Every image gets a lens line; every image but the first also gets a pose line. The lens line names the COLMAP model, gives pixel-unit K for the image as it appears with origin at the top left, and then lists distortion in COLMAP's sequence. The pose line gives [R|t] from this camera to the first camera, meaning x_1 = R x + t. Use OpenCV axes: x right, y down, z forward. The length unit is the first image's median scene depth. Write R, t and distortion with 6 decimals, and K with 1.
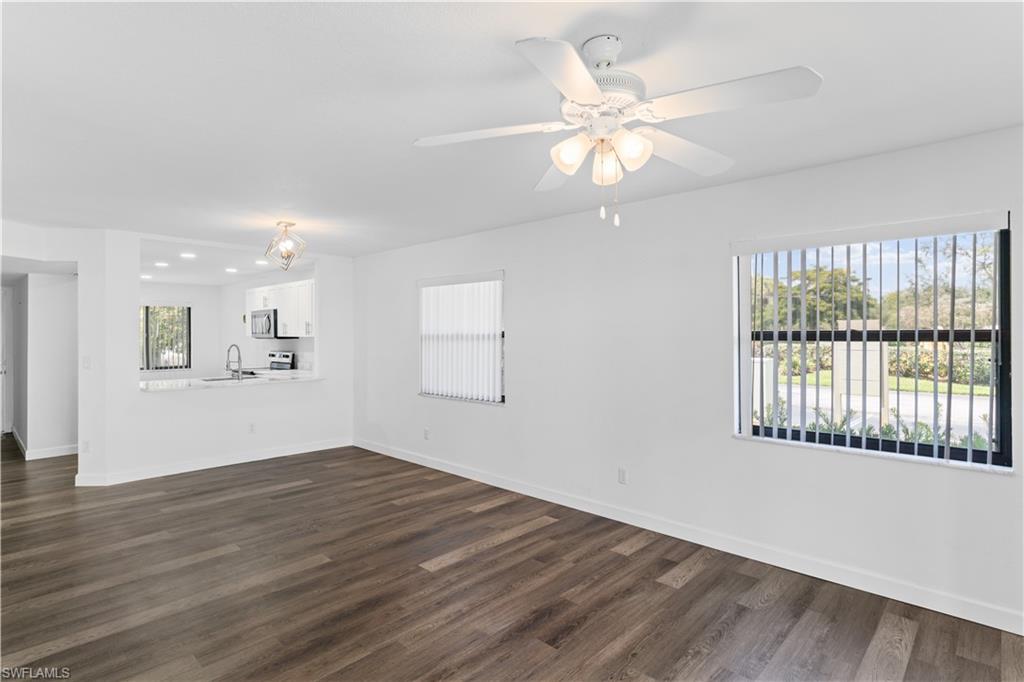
lens RADIAL K [[519.7, 0, 502.4], [0, 519.7, 338.4], [0, 0, 1]] dist [-0.001112, 0.000076]
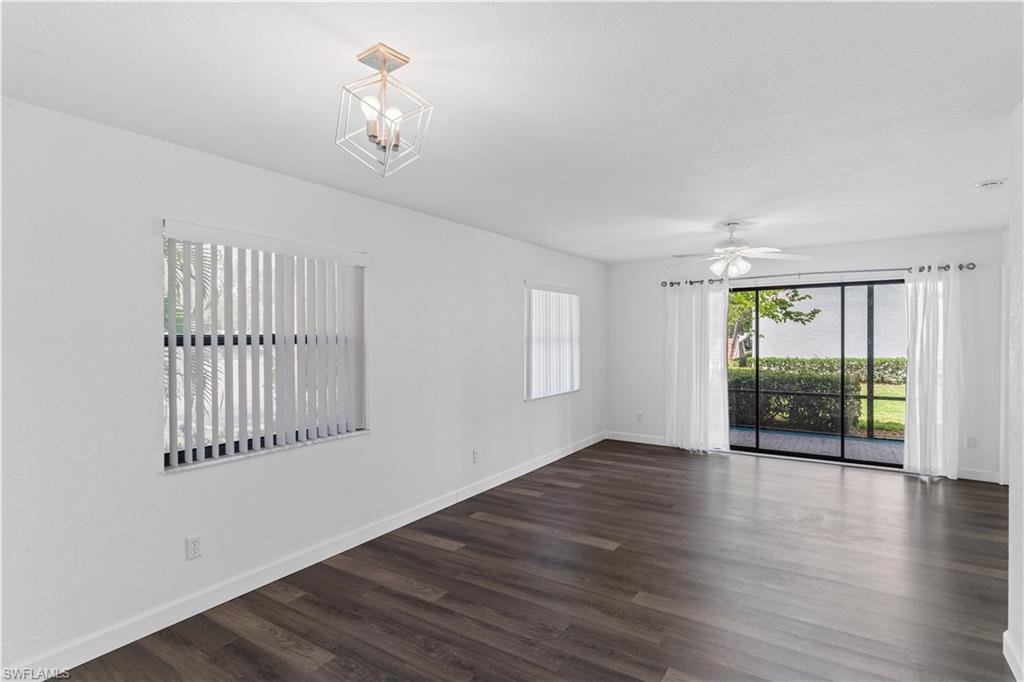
lens RADIAL K [[519.7, 0, 502.4], [0, 519.7, 338.4], [0, 0, 1]] dist [-0.001112, 0.000076]
pose [[-0.186149, -0.002995, 0.982517, -0.945984], [0.006241, 0.999972, 0.004230, -0.015124], [-0.982502, 0.006919, -0.186125, 1.131671]]
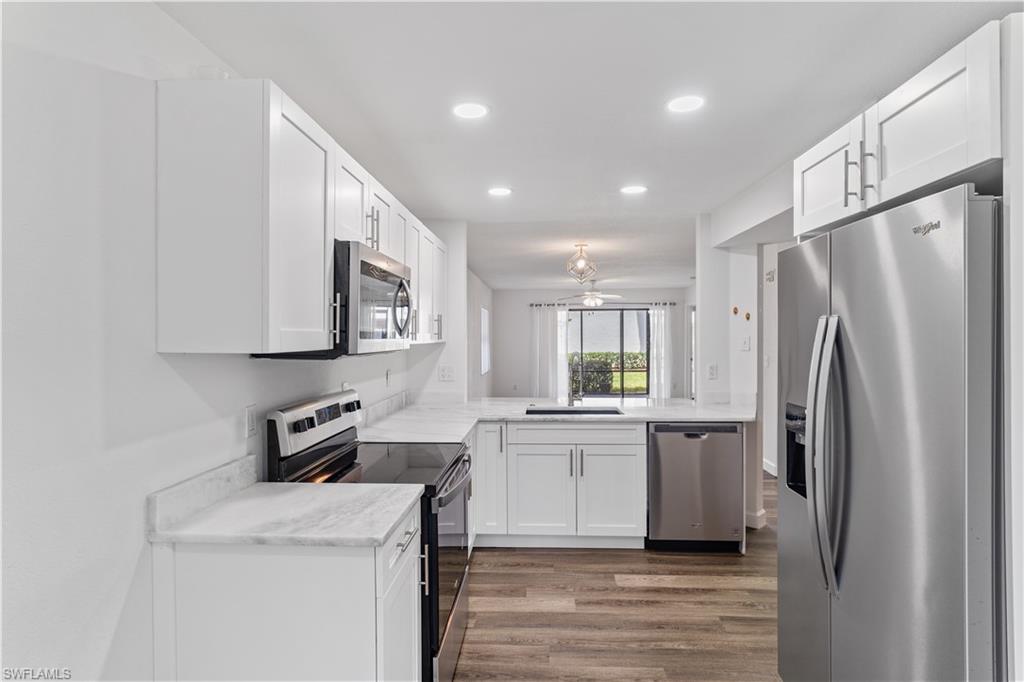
lens RADIAL K [[519.7, 0, 502.4], [0, 519.7, 338.4], [0, 0, 1]] dist [-0.001112, 0.000076]
pose [[-0.642450, 0.001341, 0.766326, -1.313127], [0.007481, 0.999962, 0.004522, -0.015419], [-0.766291, 0.008639, -0.642436, 1.962213]]
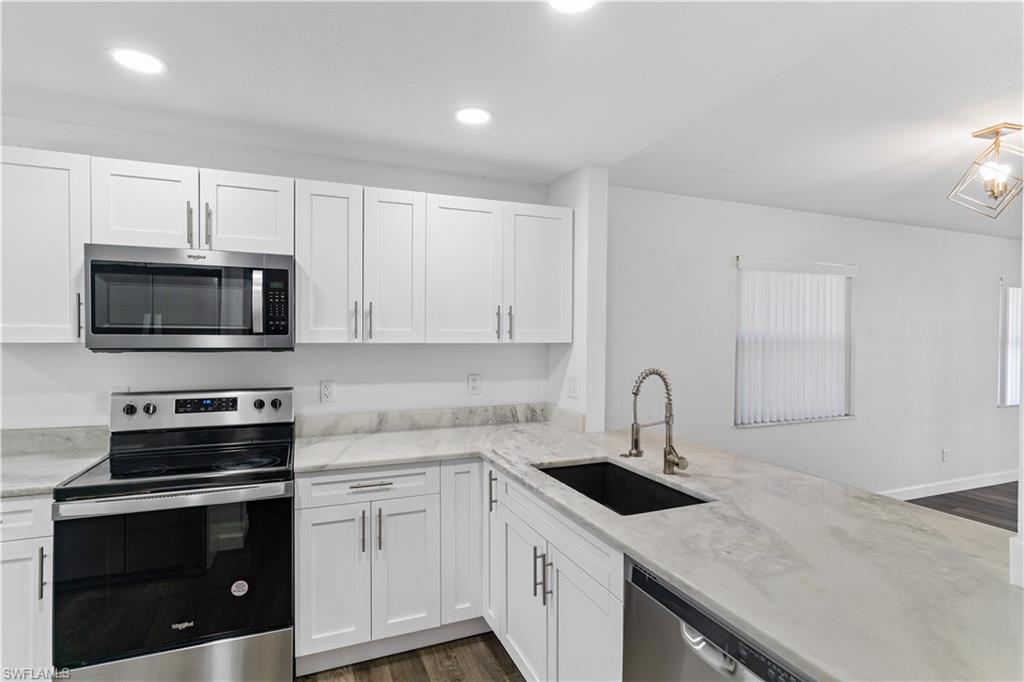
lens RADIAL K [[519.7, 0, 502.4], [0, 519.7, 338.4], [0, 0, 1]] dist [-0.001112, 0.000076]
pose [[0.394352, -0.006884, 0.918934, -1.201929], [-0.007582, 0.999914, 0.010745, -0.016795], [-0.918928, -0.011204, 0.394266, 1.375079]]
